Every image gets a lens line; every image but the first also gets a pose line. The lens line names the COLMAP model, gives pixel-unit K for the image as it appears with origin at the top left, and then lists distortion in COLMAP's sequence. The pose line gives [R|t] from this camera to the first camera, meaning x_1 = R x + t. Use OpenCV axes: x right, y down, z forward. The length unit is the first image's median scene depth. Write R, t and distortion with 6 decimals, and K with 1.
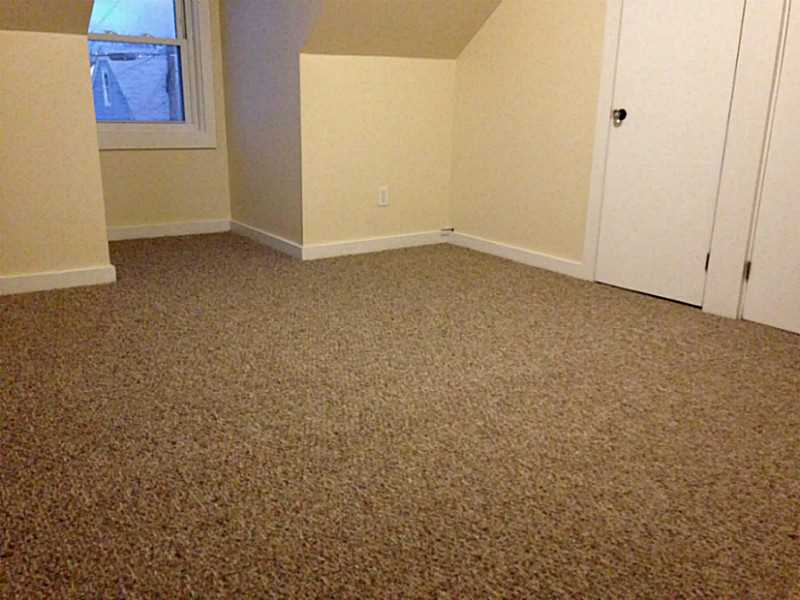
lens RADIAL K [[730.0, 0, 400.0], [0, 730.0, 300.0], [0, 0, 1]] dist [0.048621, -0.005516]
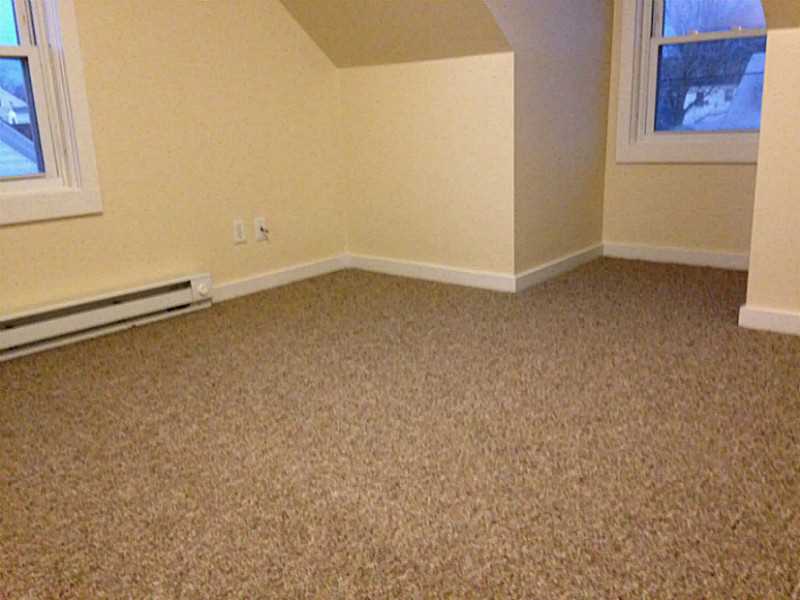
lens RADIAL K [[730.0, 0, 400.0], [0, 730.0, 300.0], [0, 0, 1]] dist [0.048621, -0.005516]
pose [[0.249234, 0.220795, -0.942938, 0.852408], [-0.215082, 0.961967, 0.168401, -0.235893], [0.944258, 0.160837, 0.287244, 0.926039]]
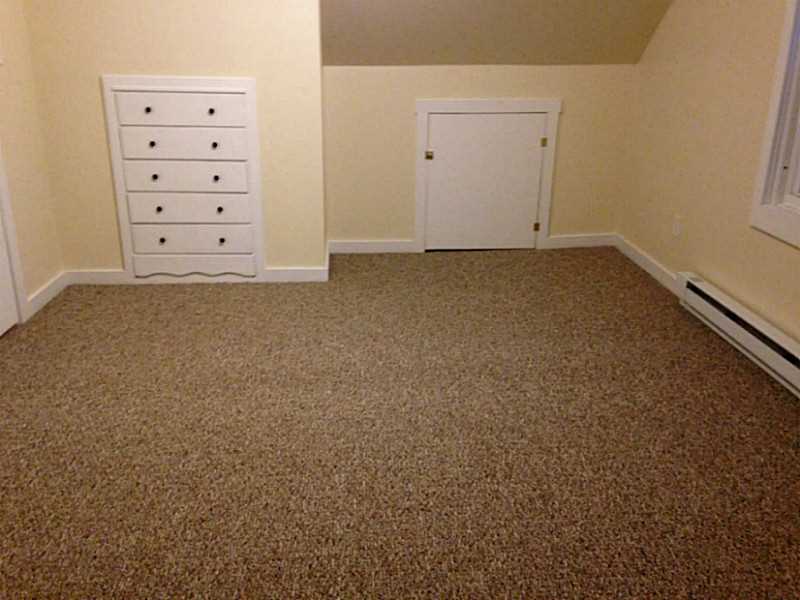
lens RADIAL K [[730.0, 0, 400.0], [0, 730.0, 300.0], [0, 0, 1]] dist [0.048621, -0.005516]
pose [[-0.849042, -0.199232, 0.489320, -0.582669], [0.119753, 0.829495, 0.545525, -0.690385], [-0.514575, 0.521771, -0.680417, 1.844525]]
